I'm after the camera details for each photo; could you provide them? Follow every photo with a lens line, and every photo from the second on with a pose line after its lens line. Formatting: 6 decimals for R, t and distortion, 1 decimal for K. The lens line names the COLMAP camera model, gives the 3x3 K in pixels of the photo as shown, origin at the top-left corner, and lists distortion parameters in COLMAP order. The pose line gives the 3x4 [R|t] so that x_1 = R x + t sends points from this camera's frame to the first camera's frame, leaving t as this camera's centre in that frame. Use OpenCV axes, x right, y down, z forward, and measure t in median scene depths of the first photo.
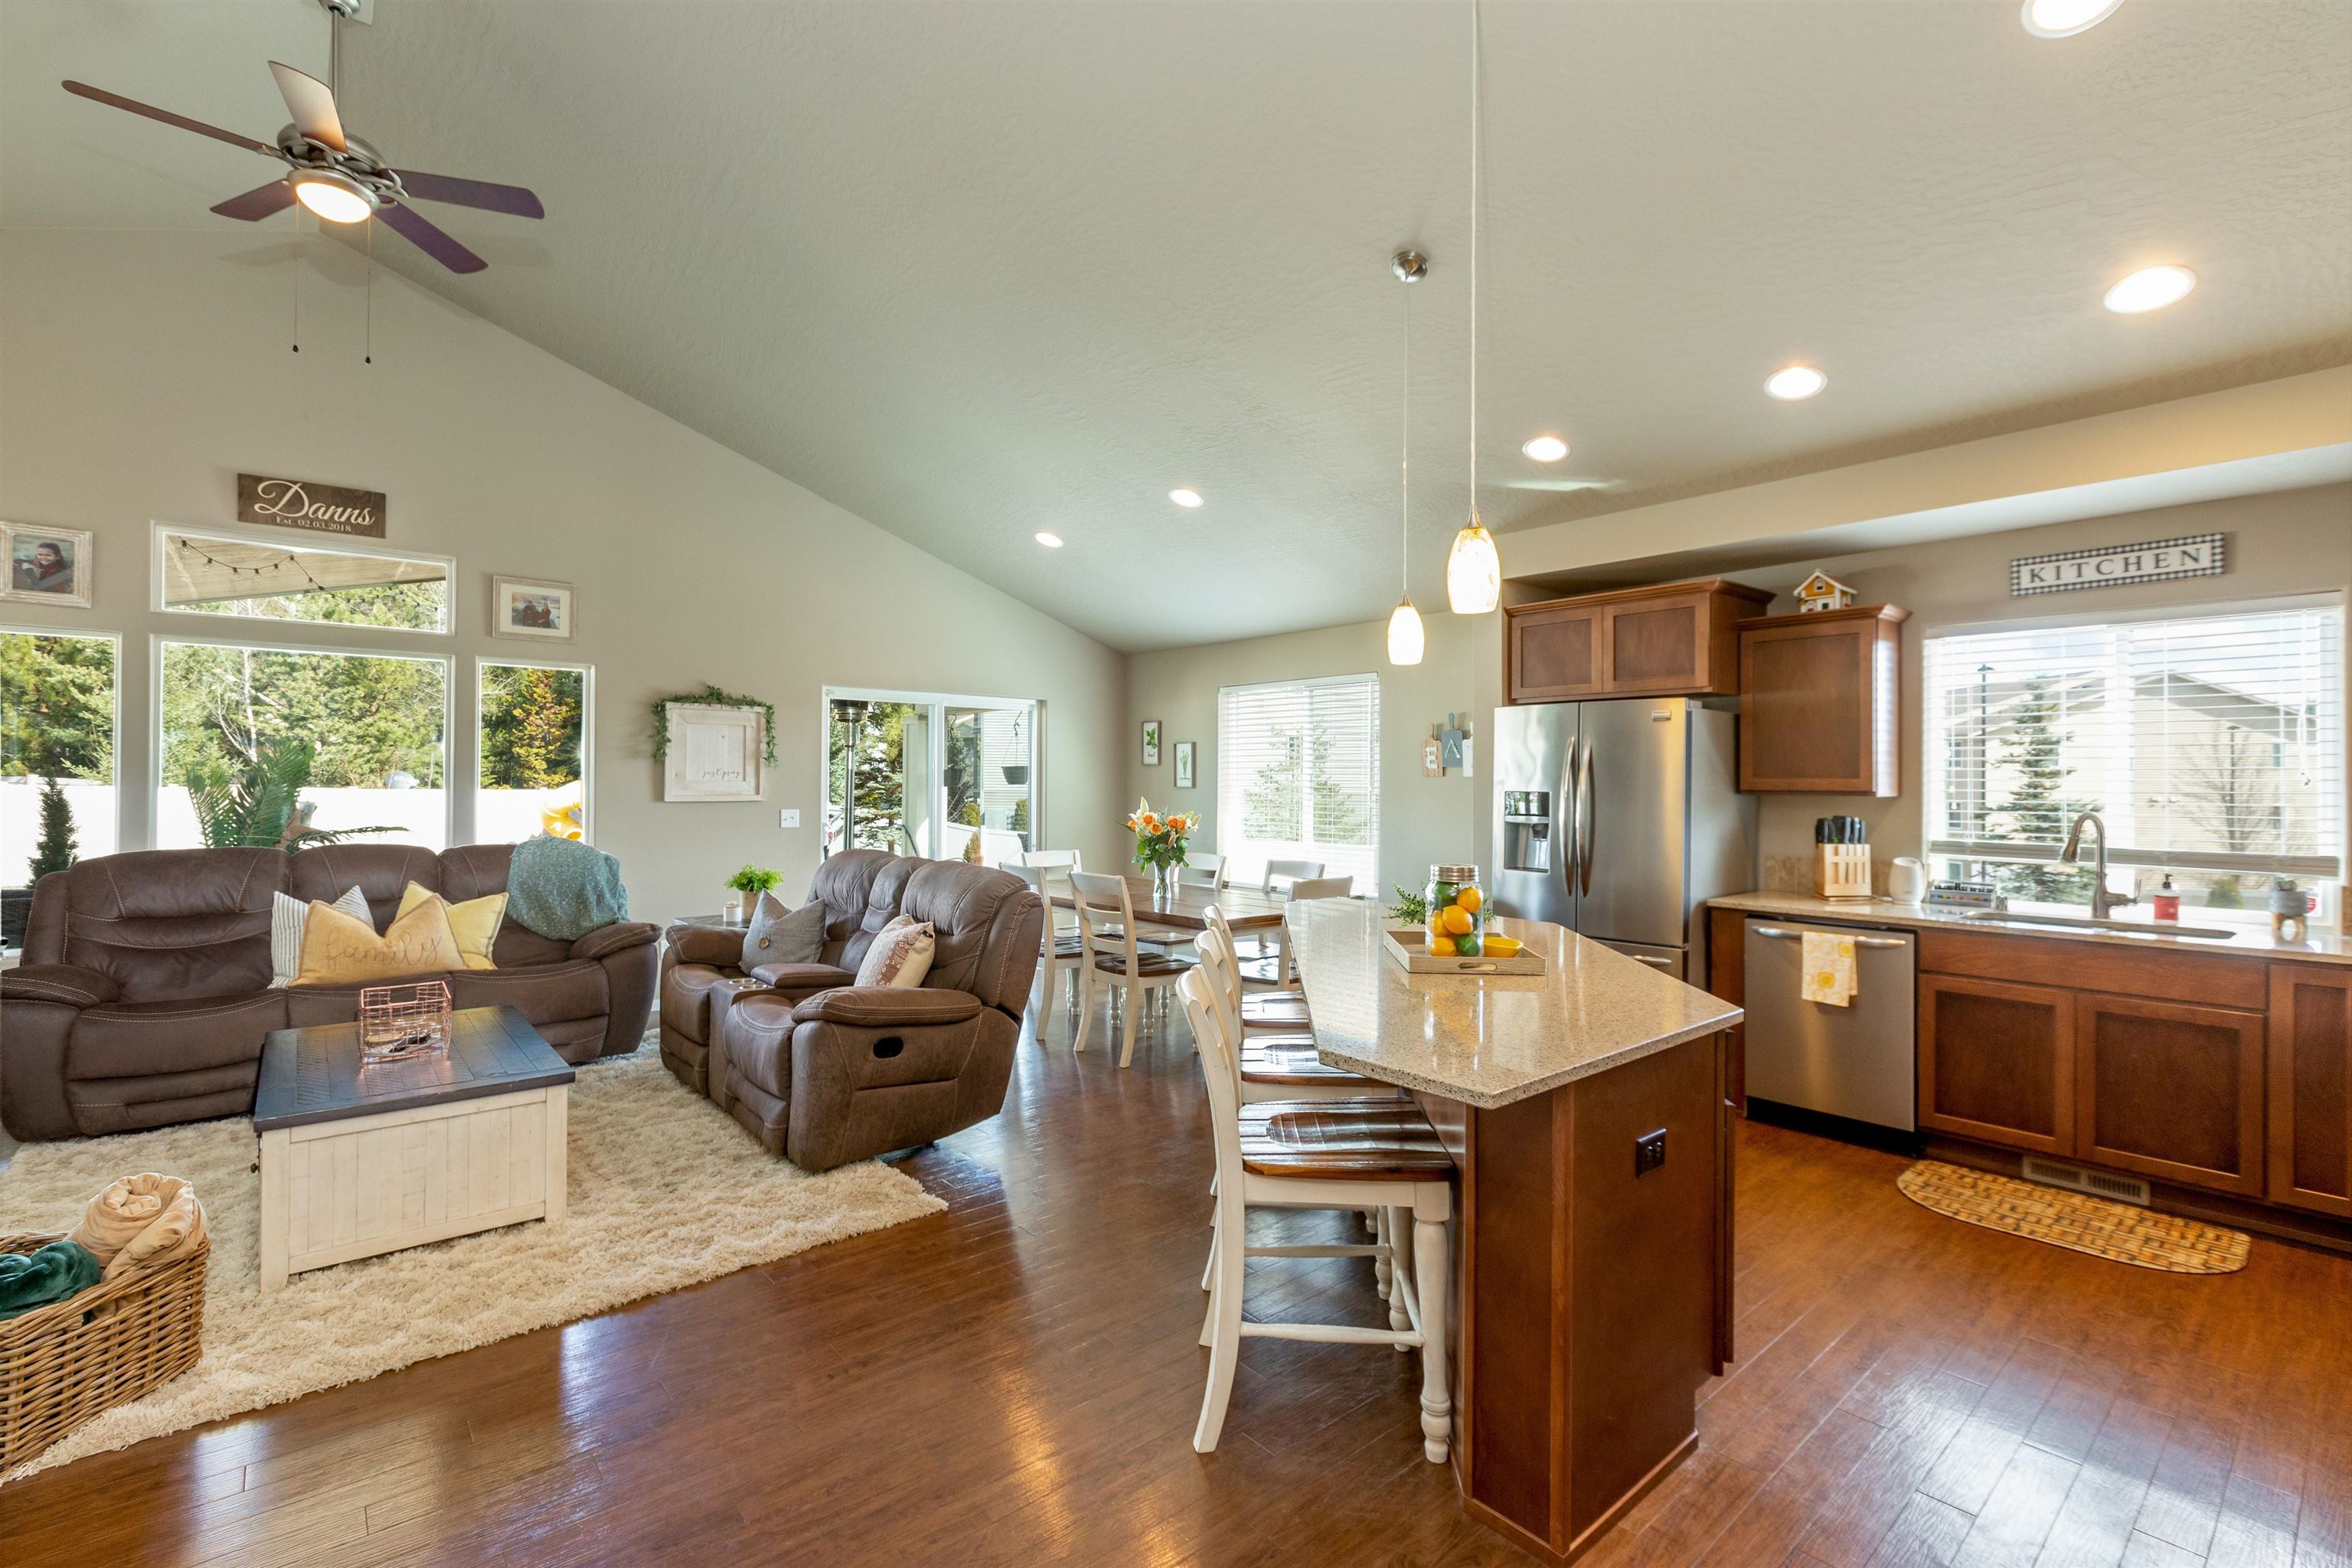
lens RADIAL K [[1046.2, 0, 1167.0], [0, 1046.2, 778.0], [0, 0, 1]] dist [-0.001758, -0.000169]
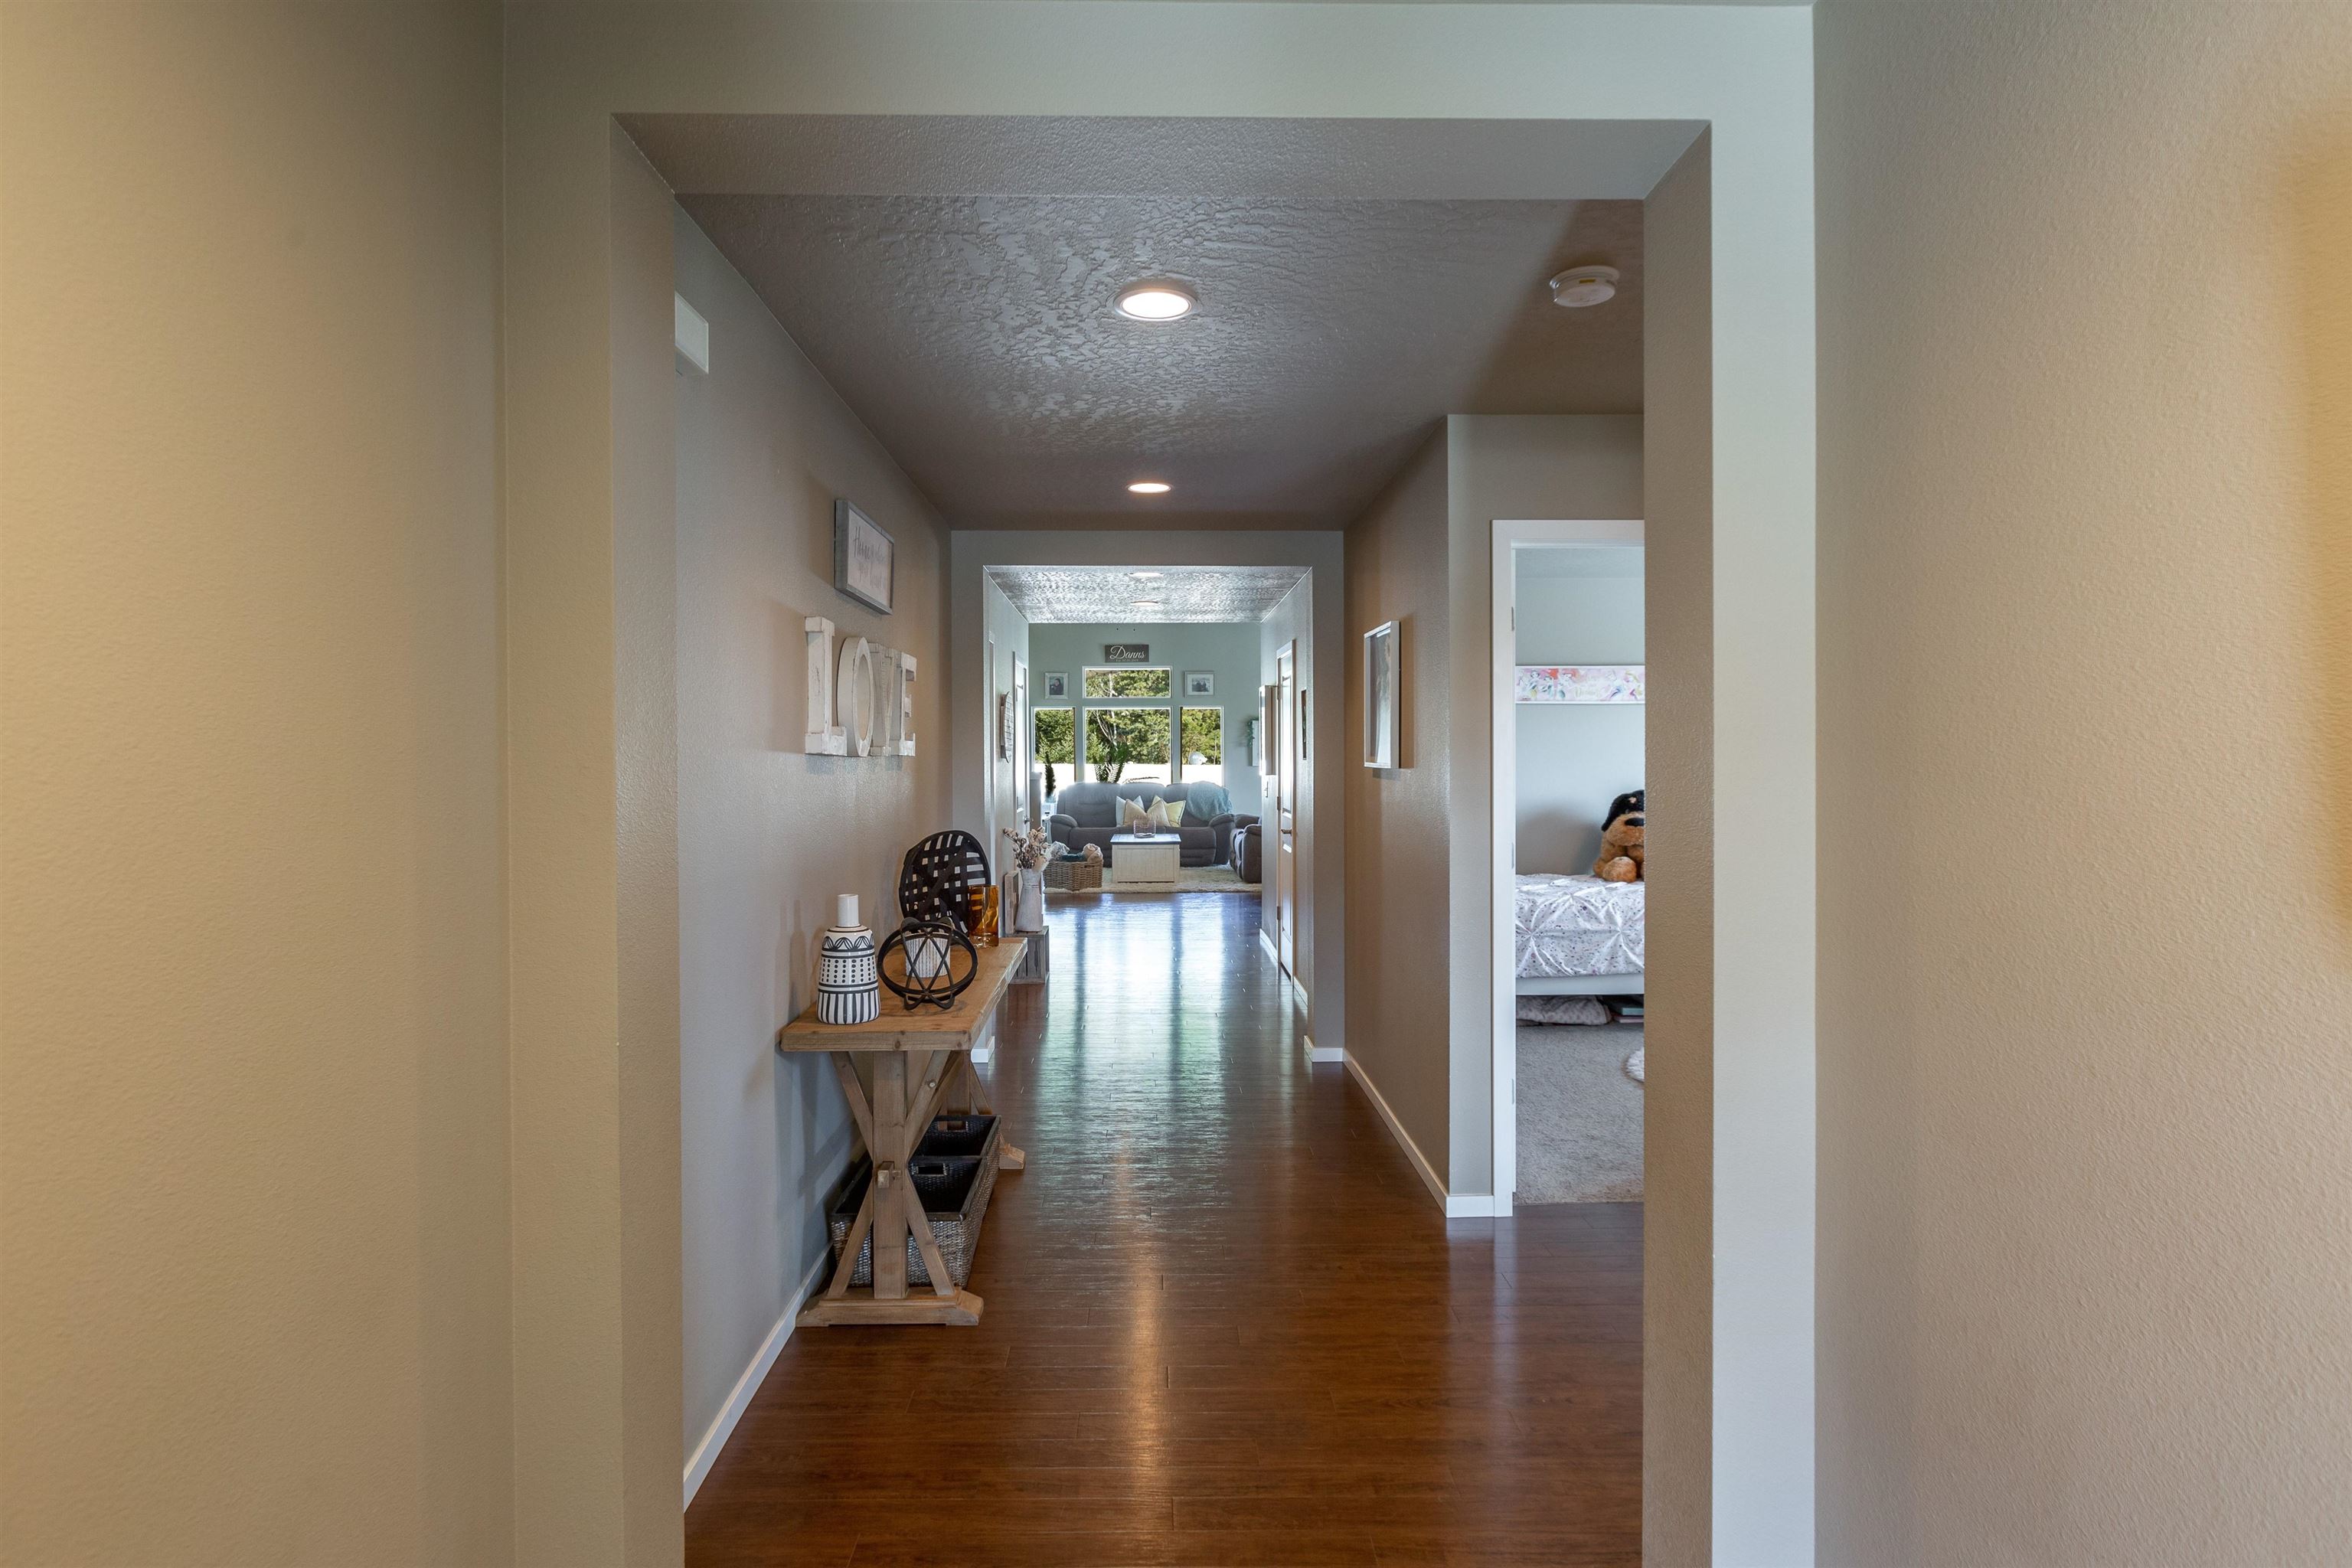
lens RADIAL K [[1211.5, 0, 1178.1], [0, 1211.5, 760.9], [0, 0, 1]] dist [0.000653, 0.000440]
pose [[0.784742, -0.008867, -0.619759, 1.403229], [0.013675, 0.999902, 0.003009, 0.004035], [0.619671, -0.010836, 0.784787, -1.575601]]
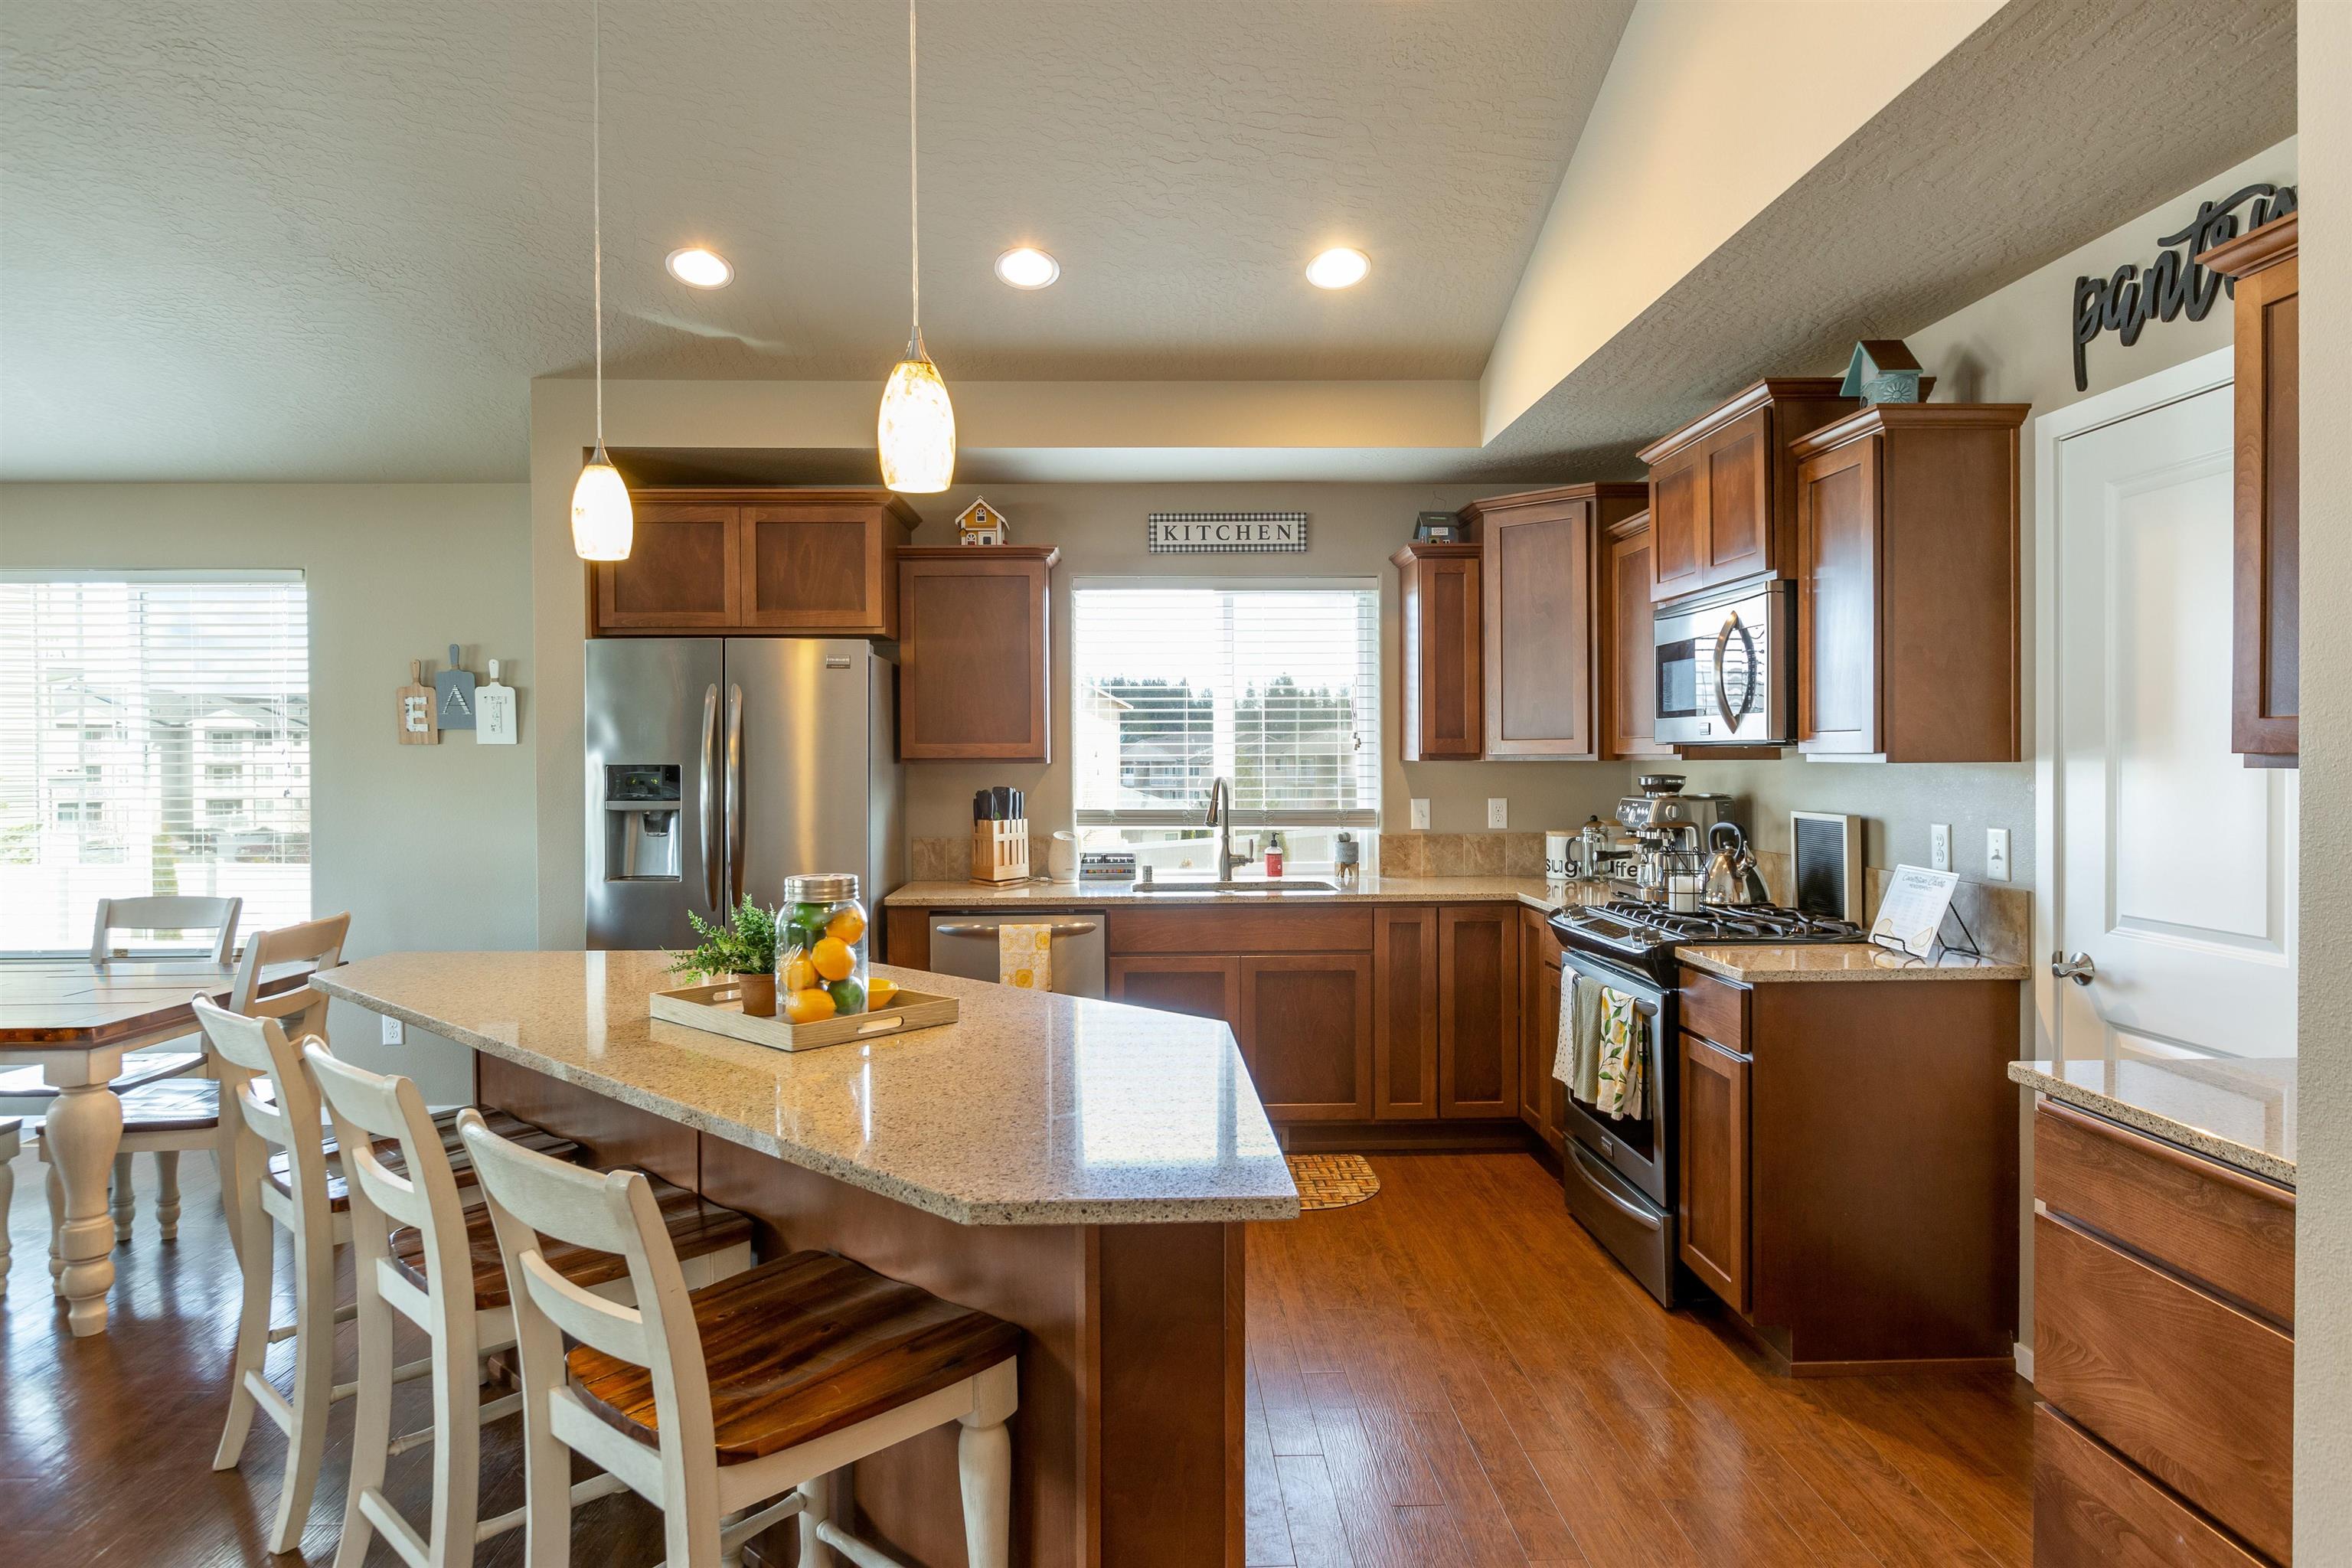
lens RADIAL K [[1393.1, 0, 1177.4], [0, 1393.1, 766.0], [0, 0, 1]] dist [-0.002302, 0.000567]
pose [[0.619767, -0.016820, 0.784605, -0.171973], [0.006018, 0.999843, 0.016680, 0.000928], [-0.784762, -0.005616, 0.619771, 0.180927]]
